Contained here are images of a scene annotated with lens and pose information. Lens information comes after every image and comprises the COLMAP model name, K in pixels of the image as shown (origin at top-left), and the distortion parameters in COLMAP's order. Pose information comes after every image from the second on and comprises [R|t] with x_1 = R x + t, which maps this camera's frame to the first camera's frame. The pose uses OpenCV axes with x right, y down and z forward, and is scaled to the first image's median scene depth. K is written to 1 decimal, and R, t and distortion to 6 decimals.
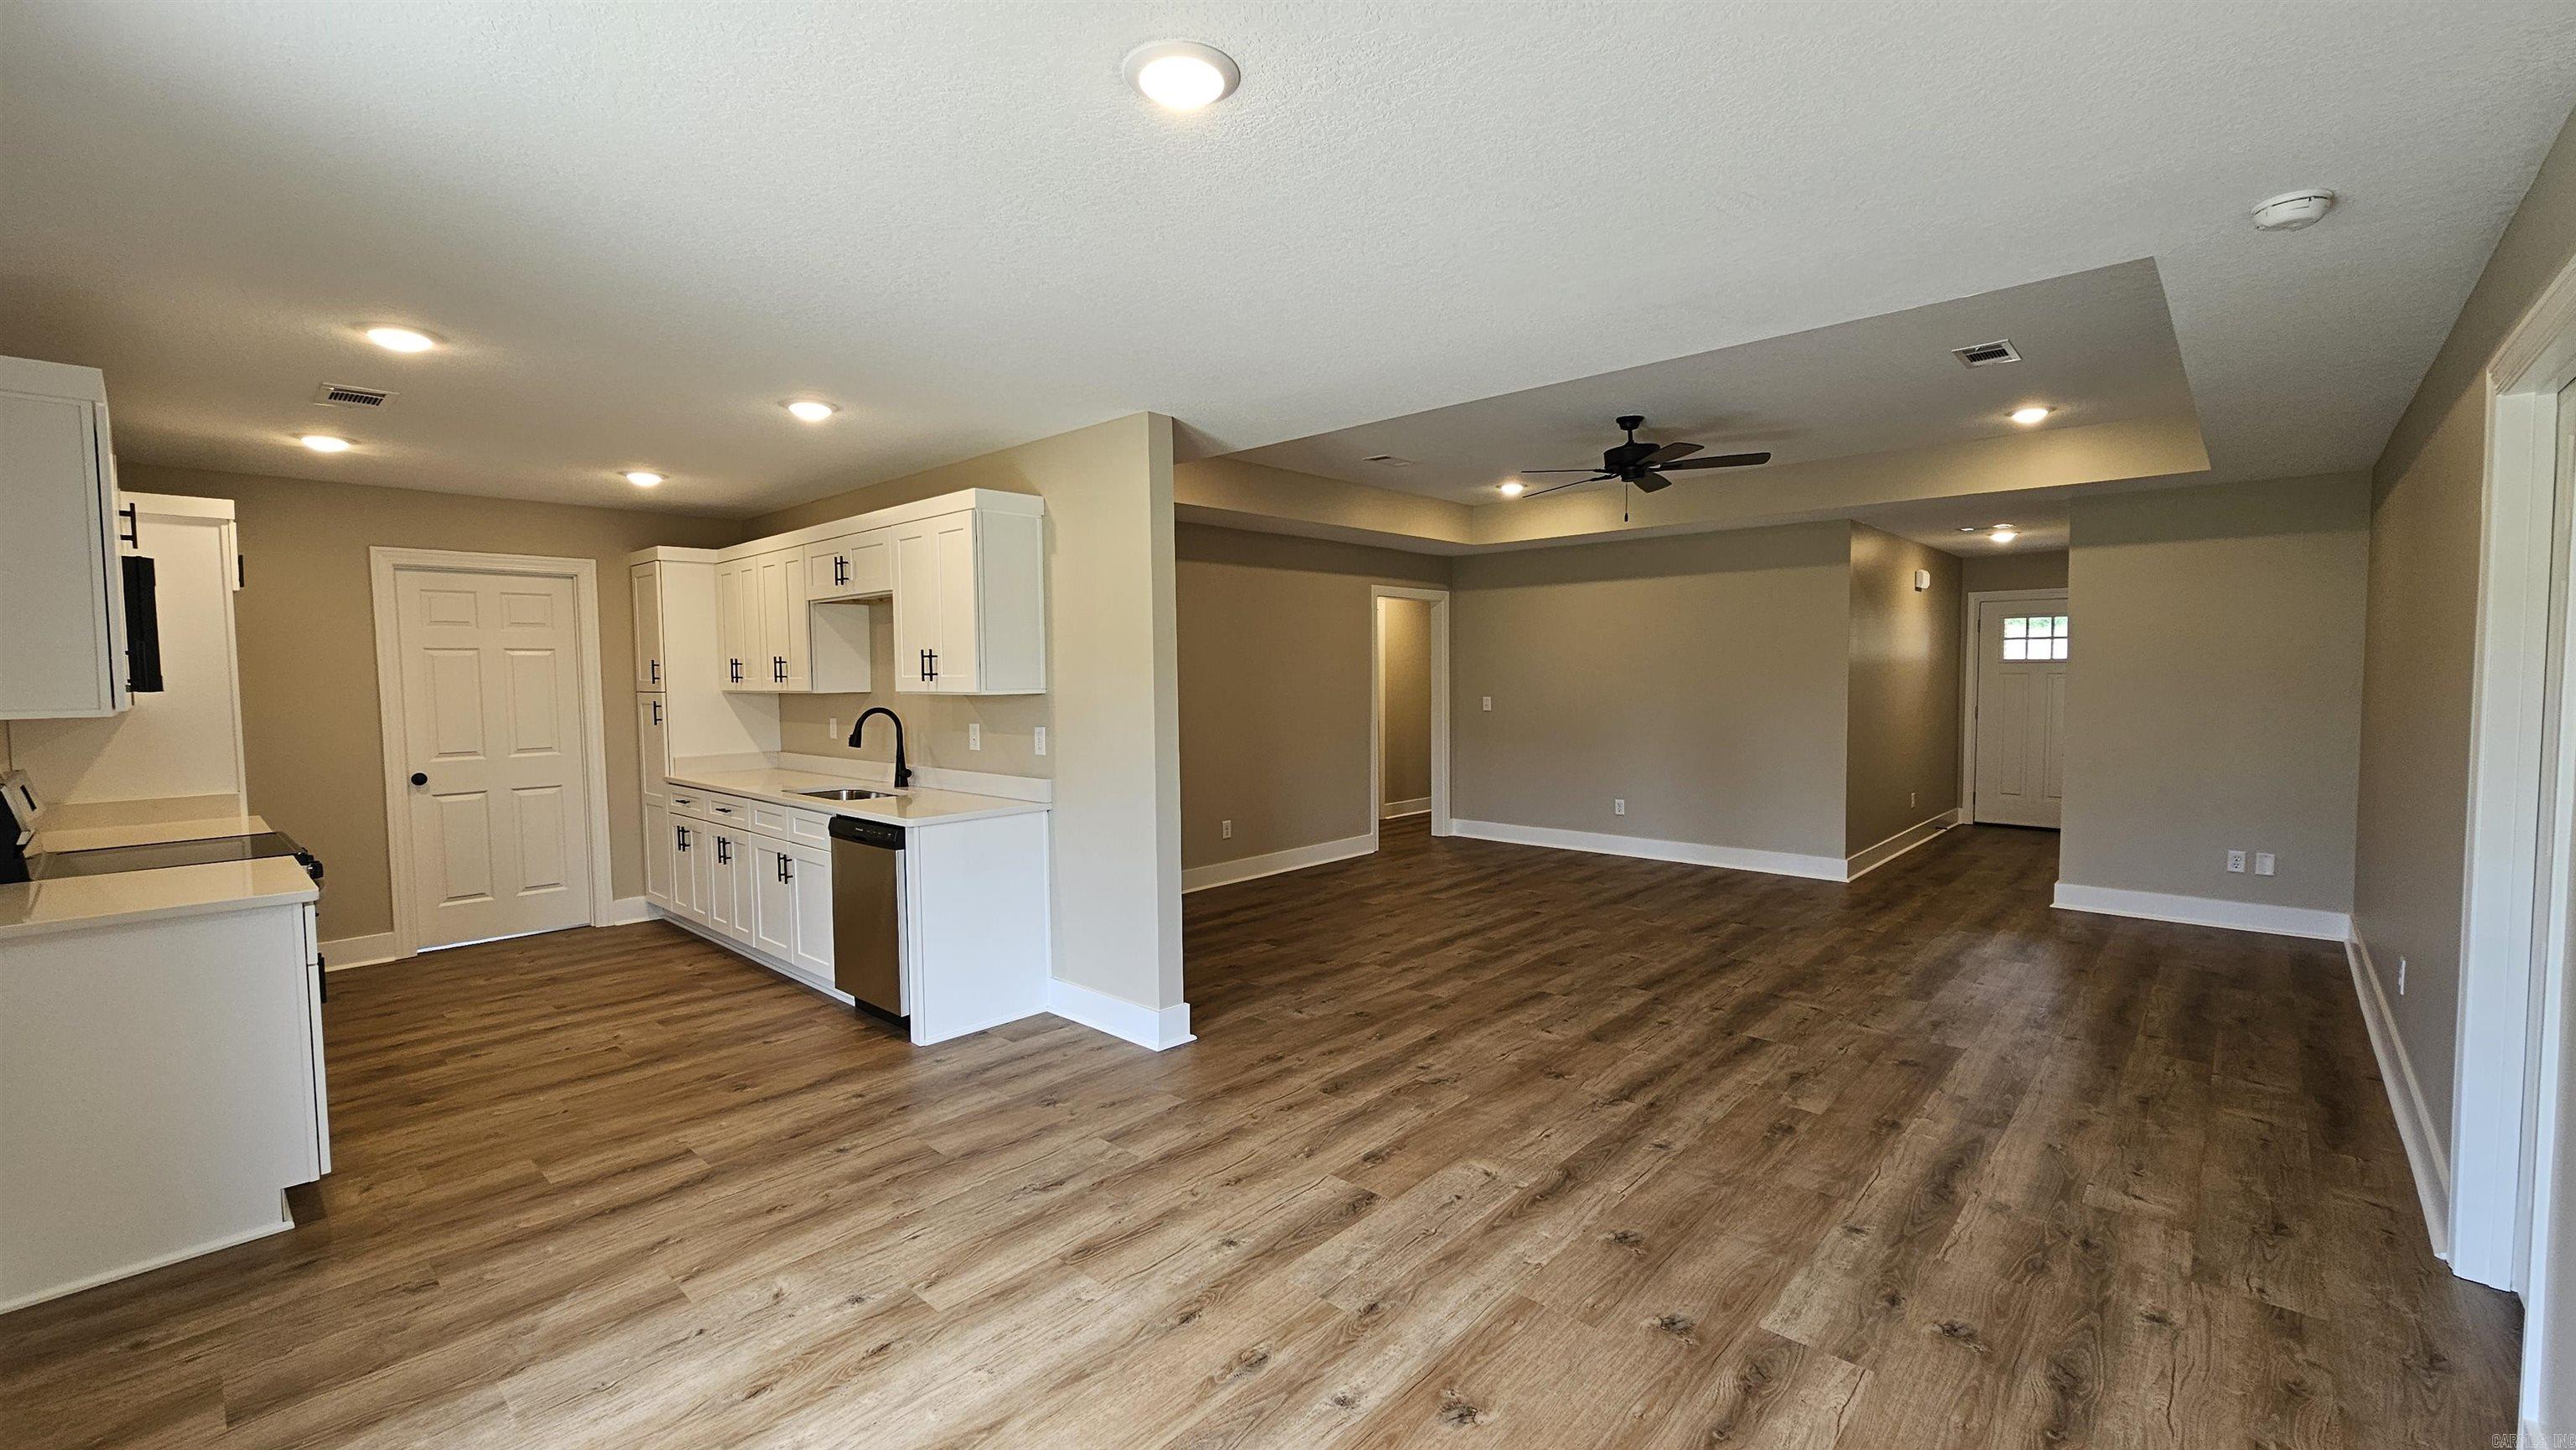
lens RADIAL K [[1052.5, 0, 1298.6], [0, 1052.5, 725.7], [0, 0, 1]] dist [-0.005643, 0.001558]
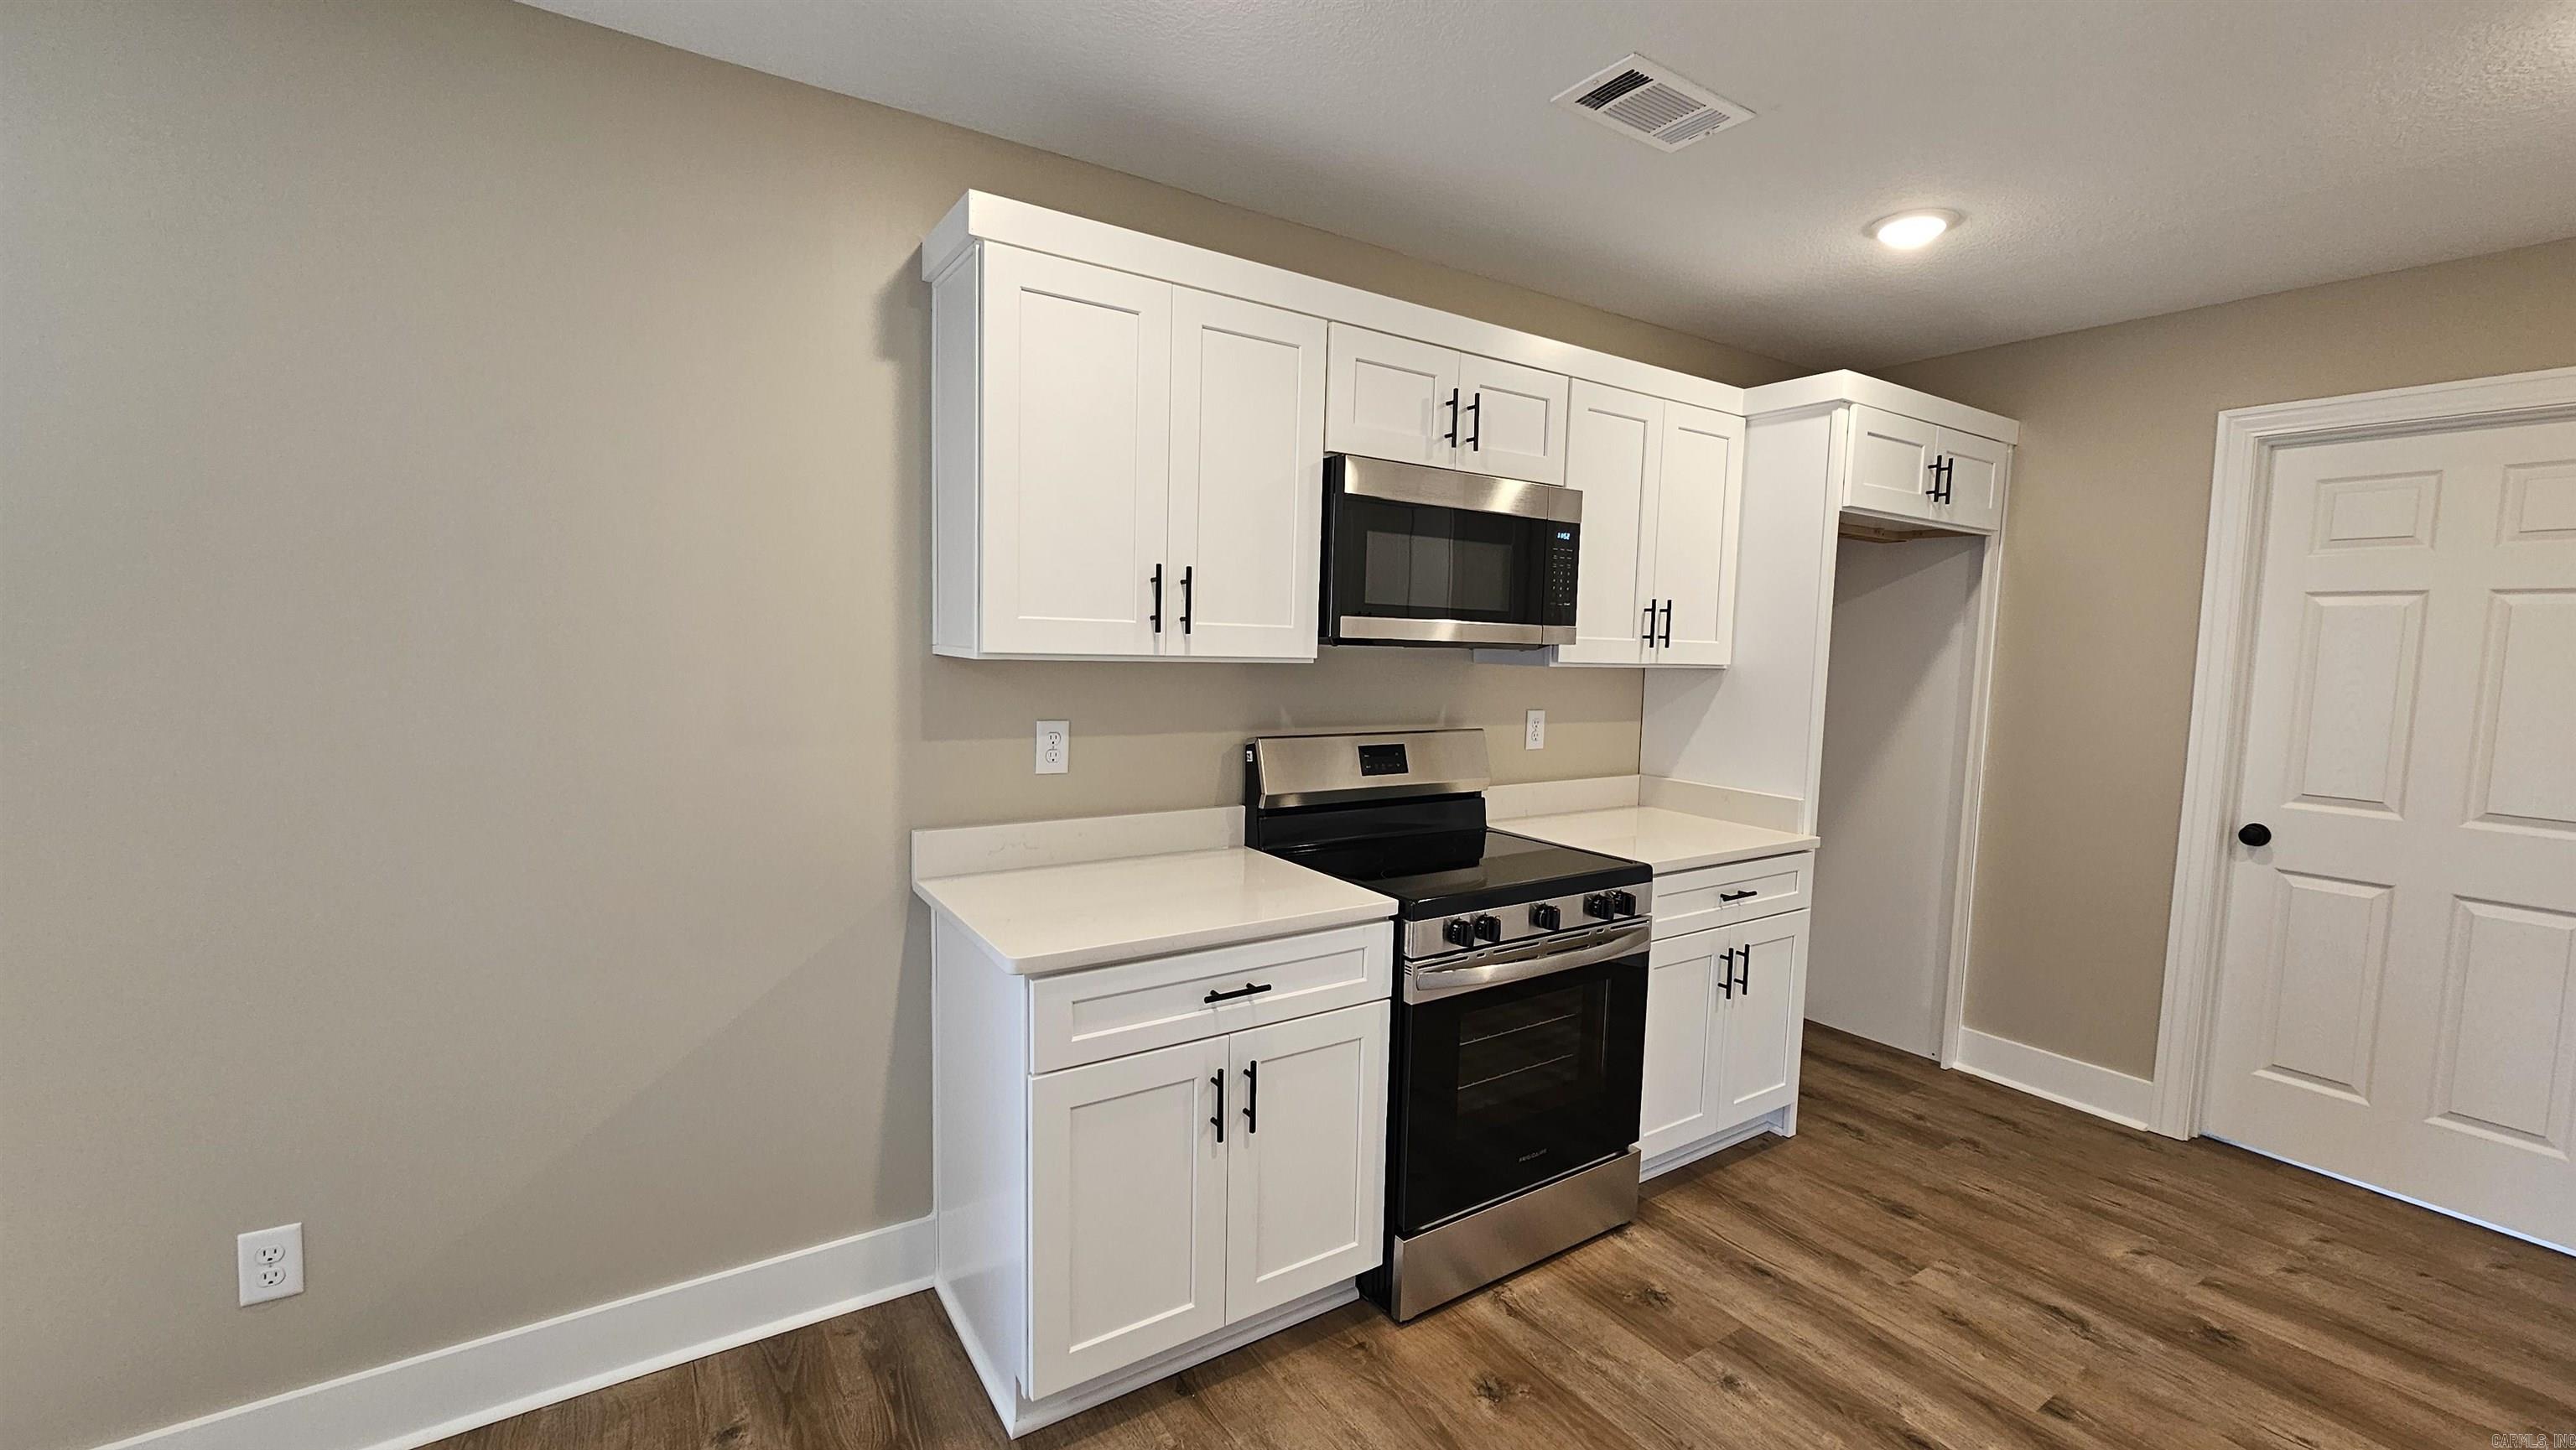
lens RADIAL K [[1052.5, 0, 1293.4], [0, 1052.5, 731.0], [0, 0, 1]] dist [-0.005643, 0.001558]
pose [[-0.239098, 0.091523, -0.966672, -0.271169], [-0.073390, 0.990997, 0.111978, -0.036712], [0.968218, 0.097718, -0.230229, 0.871828]]
